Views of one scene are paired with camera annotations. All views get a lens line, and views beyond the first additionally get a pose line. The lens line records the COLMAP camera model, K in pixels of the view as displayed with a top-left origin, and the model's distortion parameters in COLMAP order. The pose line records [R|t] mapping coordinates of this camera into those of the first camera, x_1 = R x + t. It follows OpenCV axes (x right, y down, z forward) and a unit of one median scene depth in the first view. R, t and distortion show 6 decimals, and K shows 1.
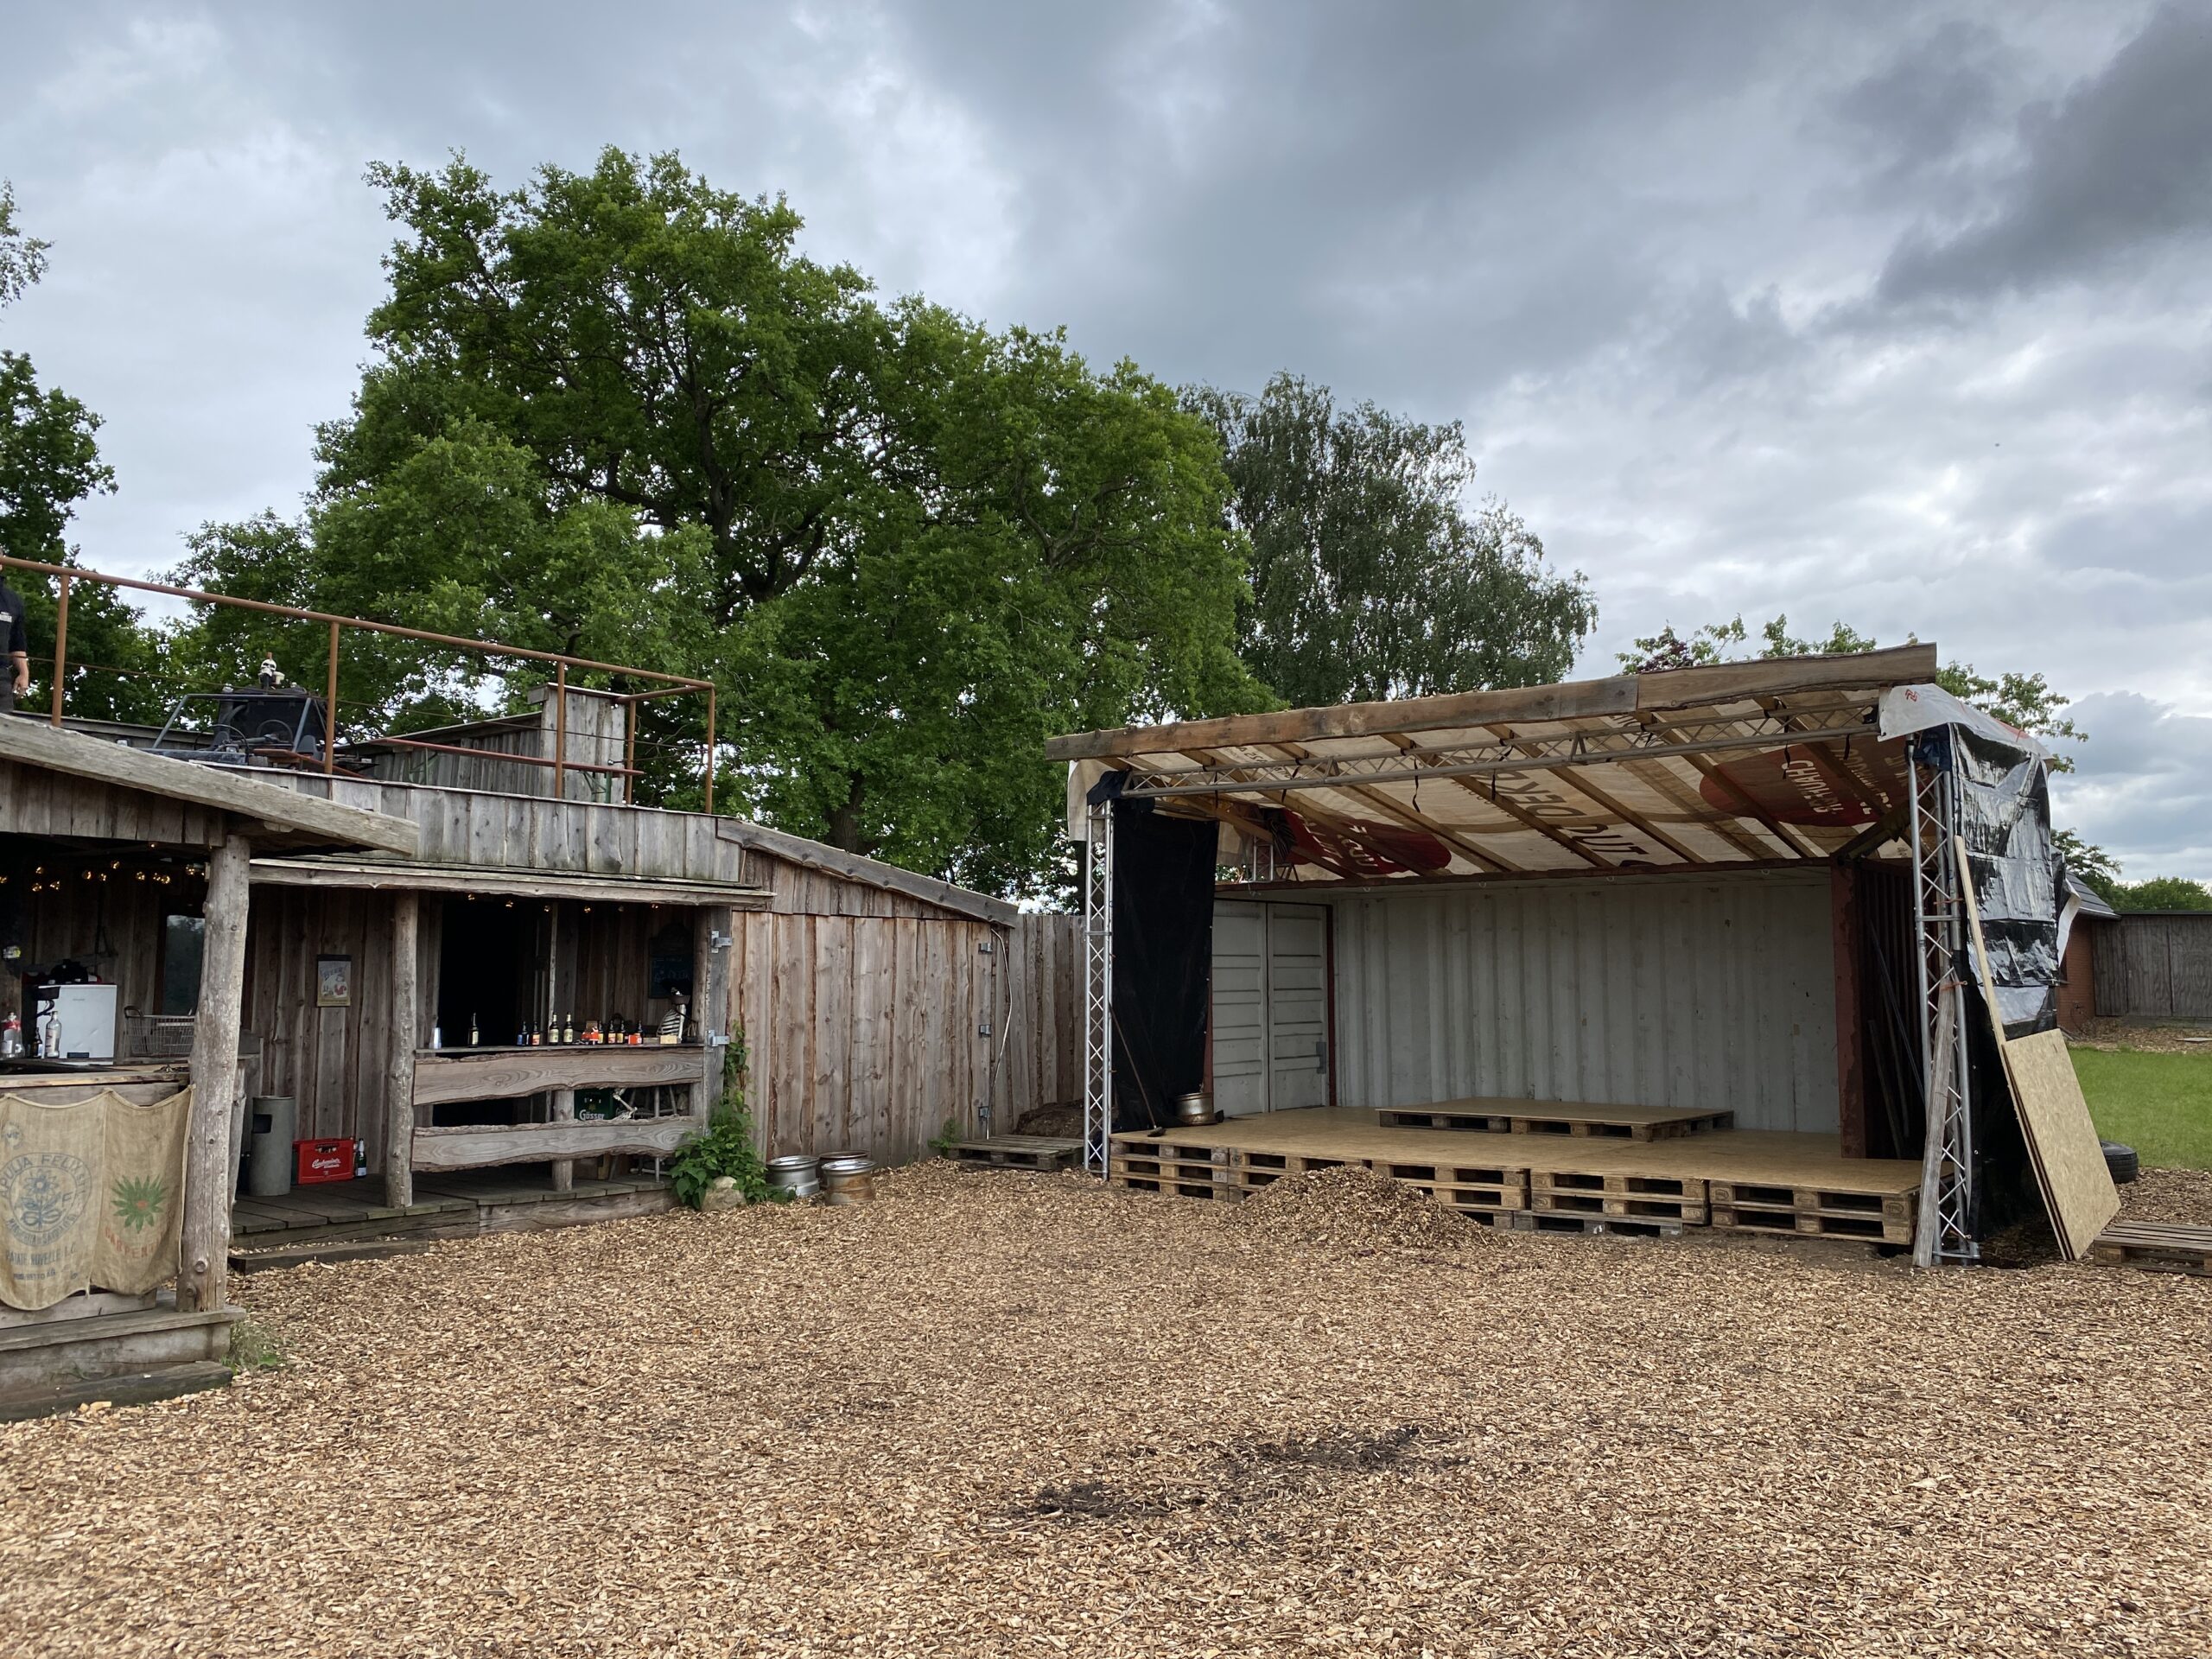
lens RADIAL K [[1653.4, 0, 1106.0], [0, 1653.4, 829.5], [0, 0, 1]] dist [0.000986, -0.000074]
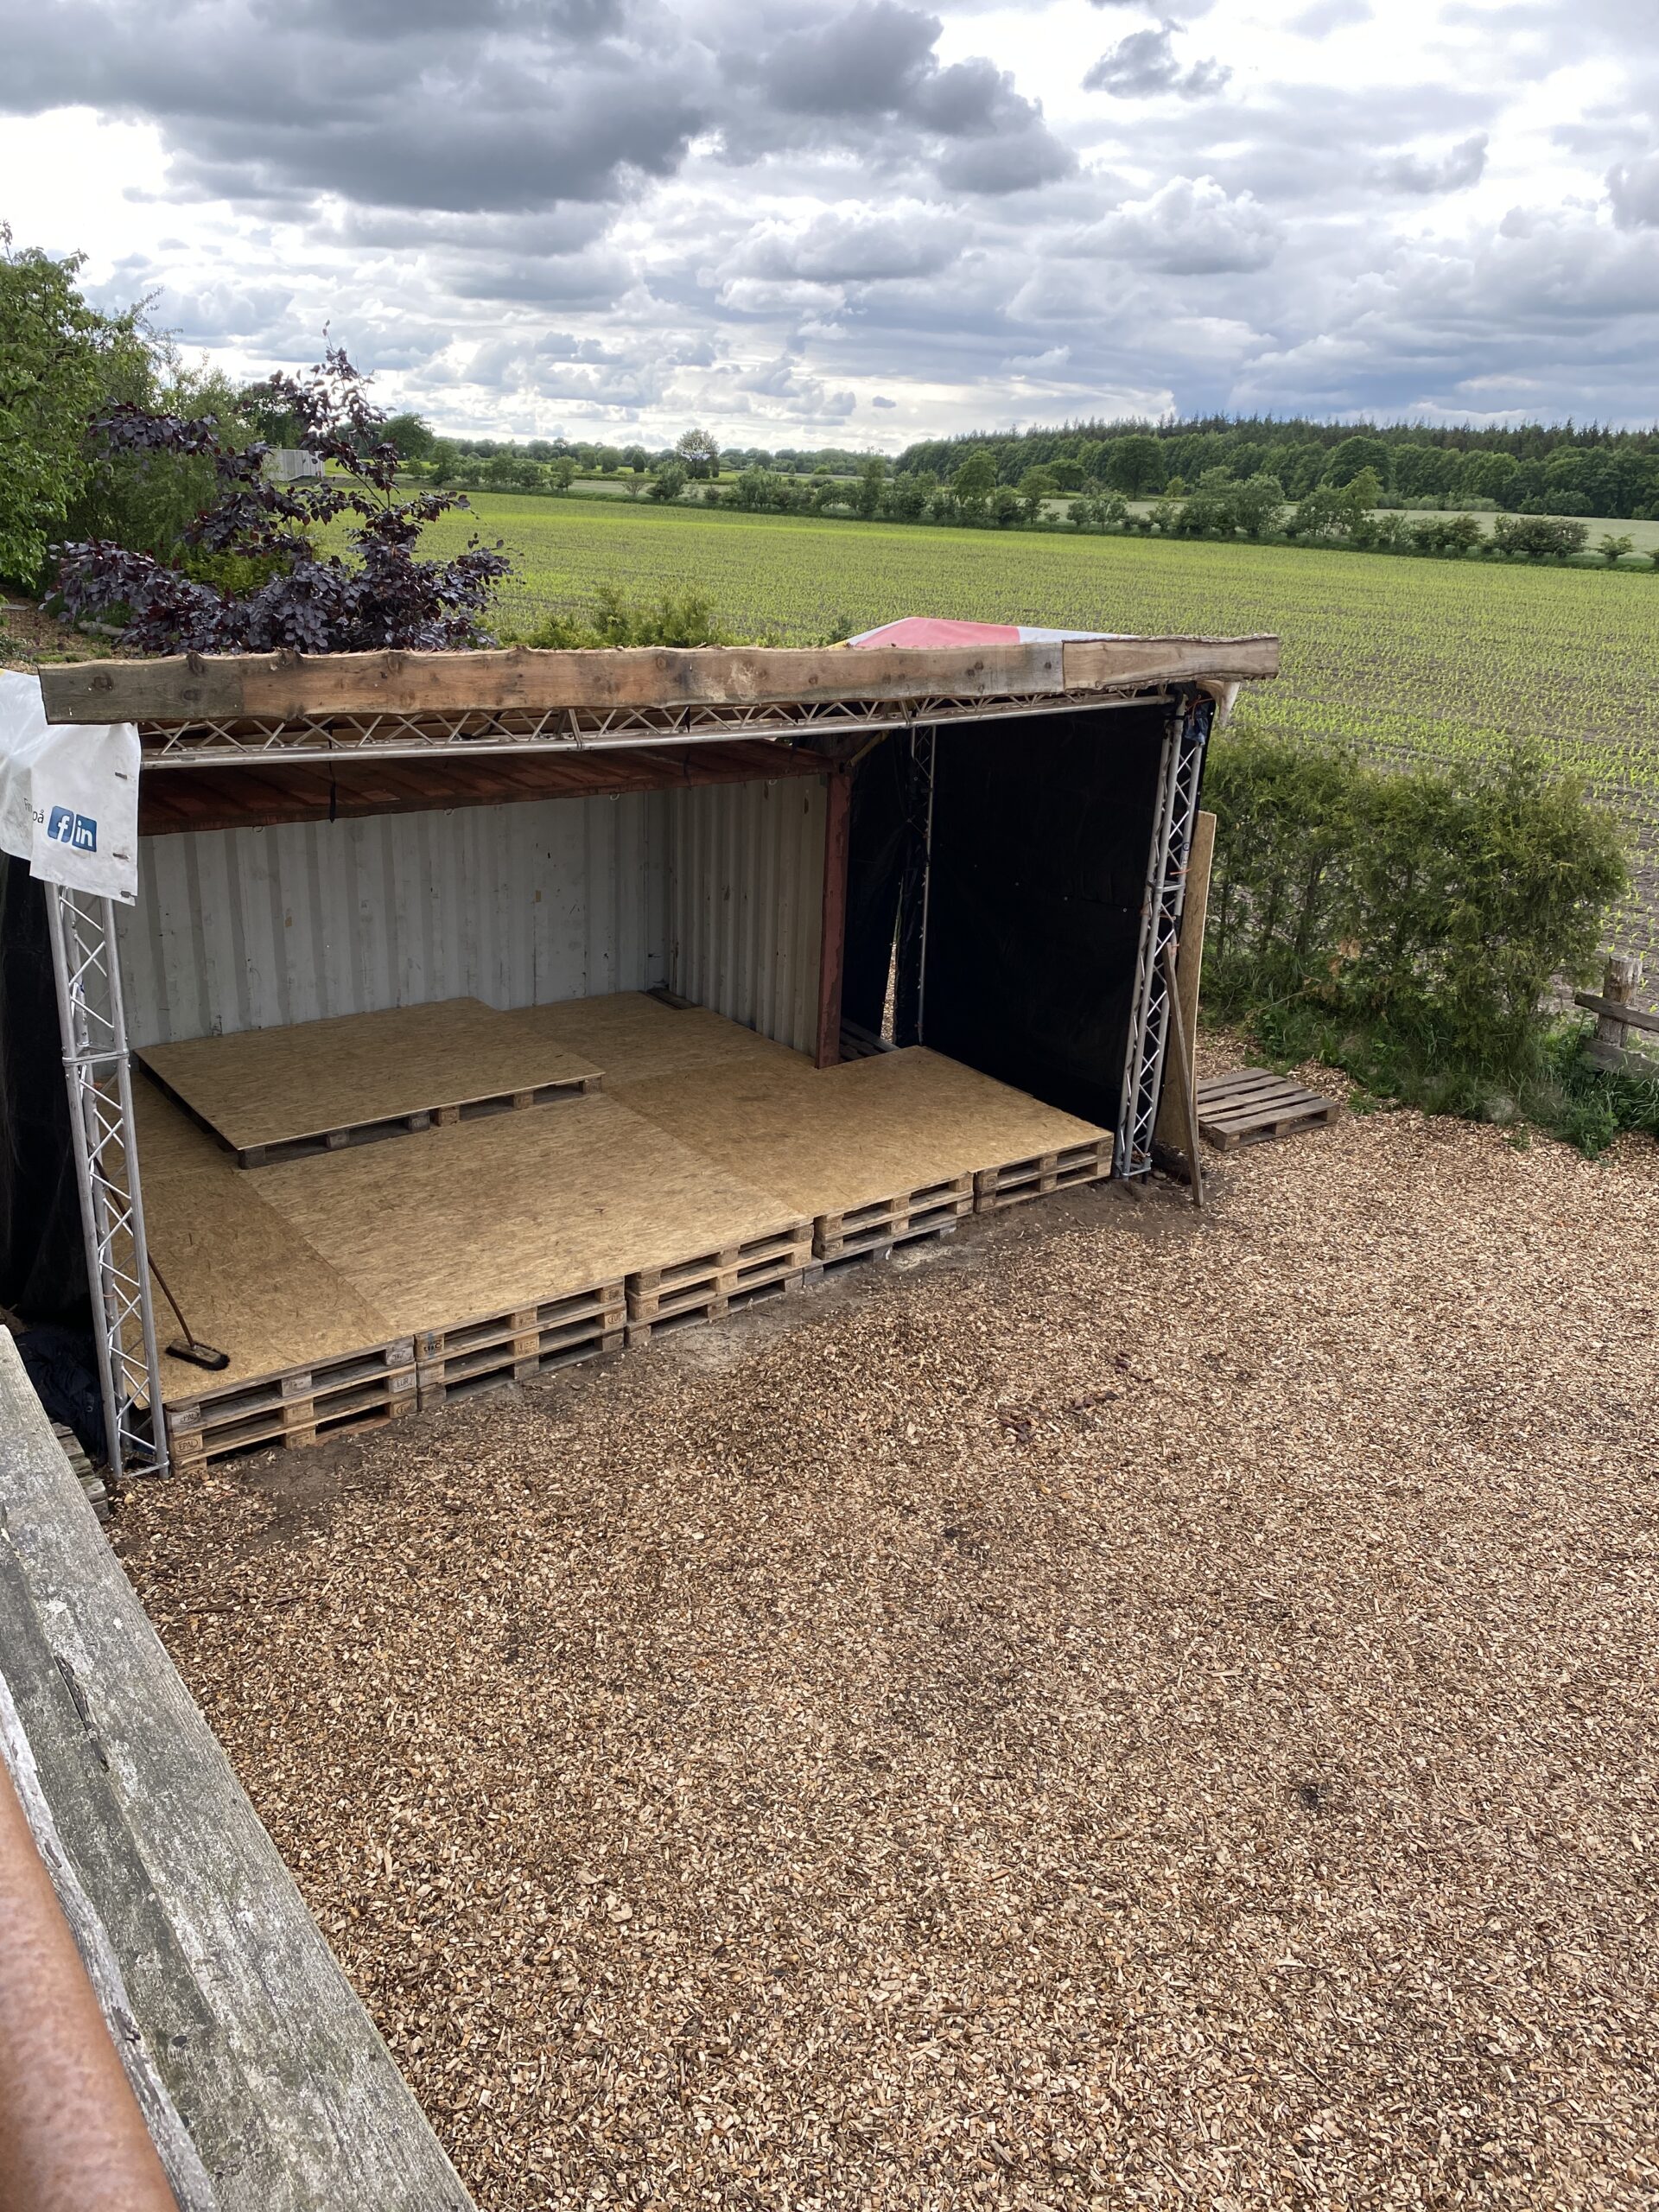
lens RADIAL K [[1653.4, 0, 829.5], [0, 1653.4, 1106.0], [0, 0, 1]] dist [0.000986, -0.000074]
pose [[0.226251, -0.343493, 0.911495, -0.507435], [-0.136422, 0.915363, 0.378813, -0.171714], [-0.964469, -0.210055, 0.160242, 0.897781]]
